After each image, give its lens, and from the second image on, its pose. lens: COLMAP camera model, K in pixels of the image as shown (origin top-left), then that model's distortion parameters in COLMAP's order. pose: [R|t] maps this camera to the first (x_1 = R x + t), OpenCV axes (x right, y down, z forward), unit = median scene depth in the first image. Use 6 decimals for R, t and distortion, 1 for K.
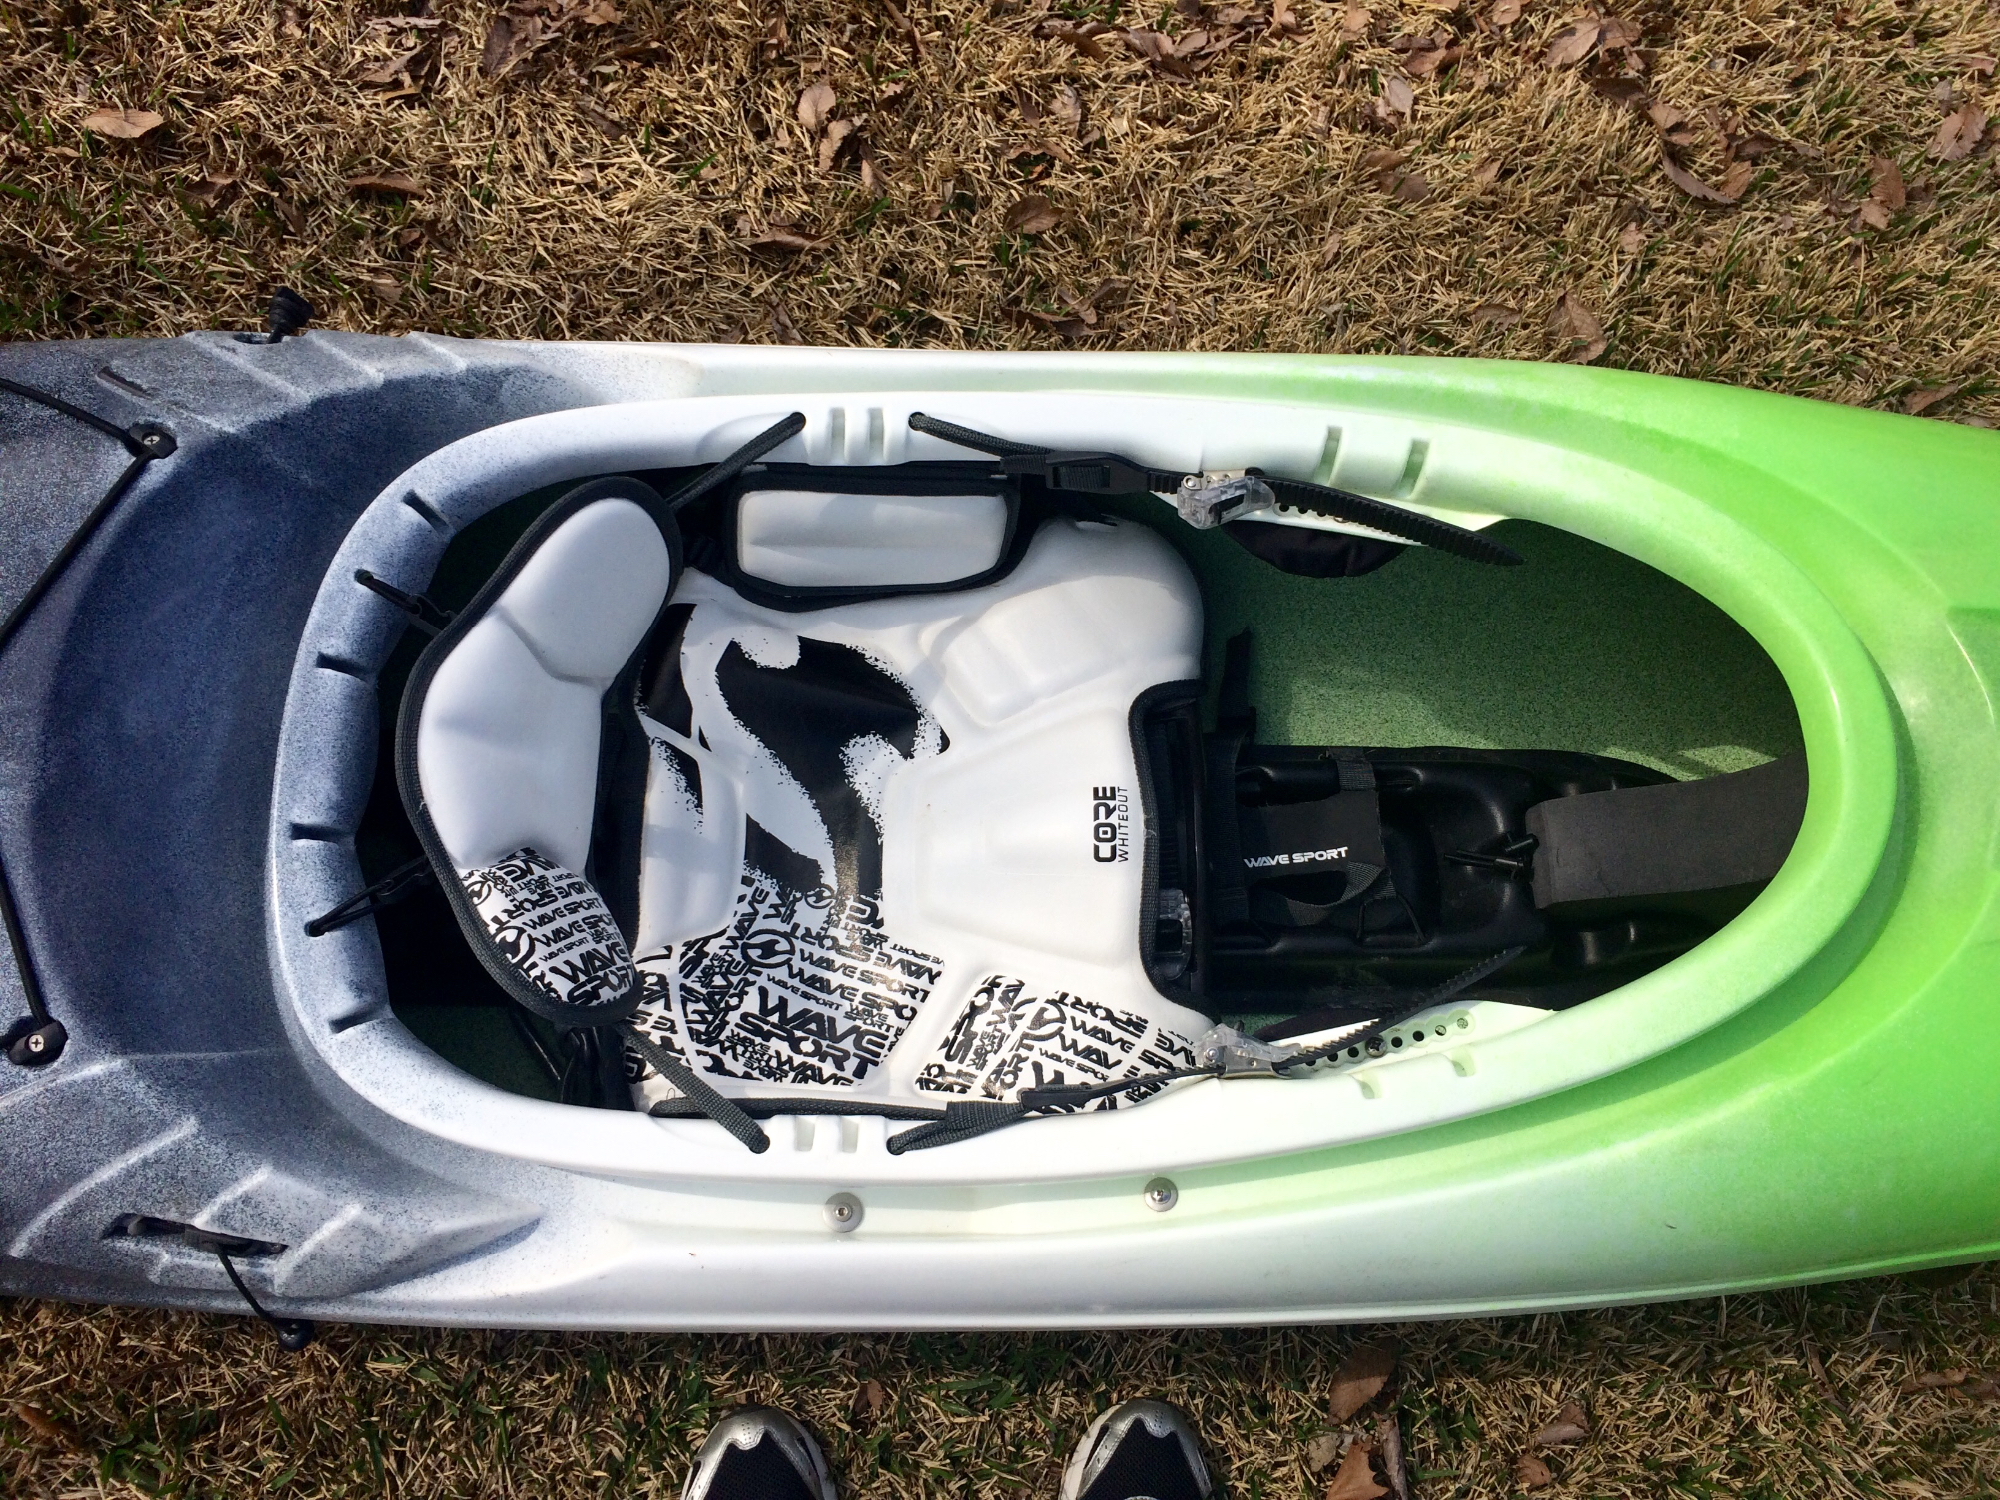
lens RADIAL K [[1694.2, 0, 996.5], [0, 1694.2, 737.8], [0, 0, 1]] dist [0.054556, -0.034221]
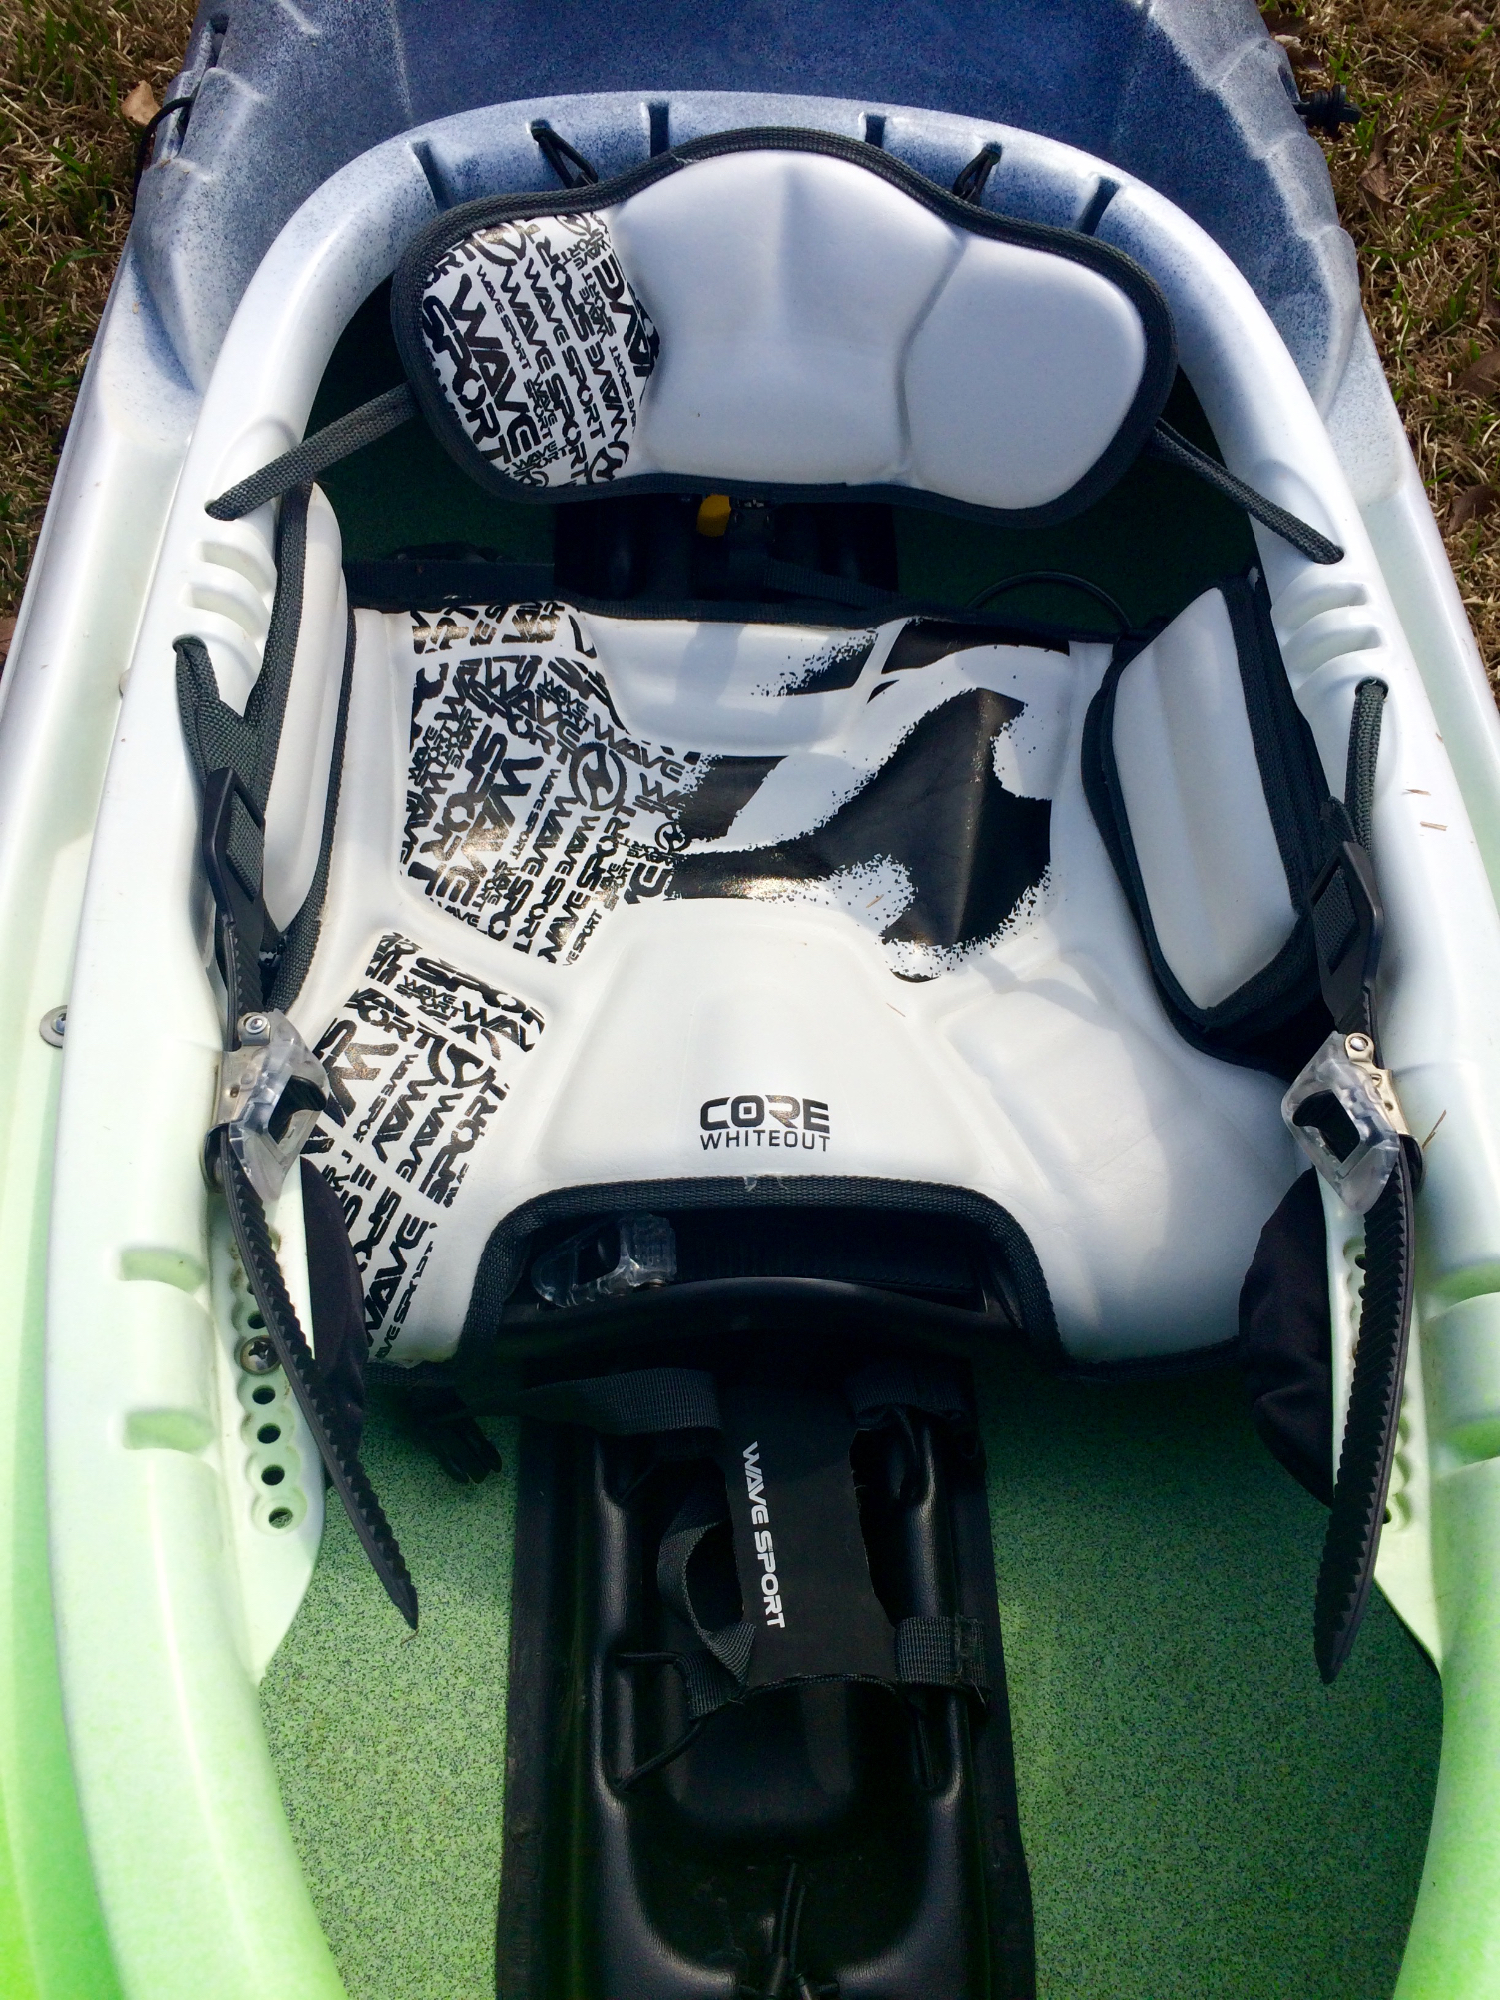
lens RADIAL K [[1694.2, 0, 749.2], [0, 1694.2, 990.4], [0, 0, 1]] dist [0.054556, -0.034221]
pose [[0.032537, 0.839467, -0.542436, 0.352442], [-0.967042, 0.163567, 0.195129, -0.068981], [0.252529, 0.518209, 0.817122, 0.475619]]
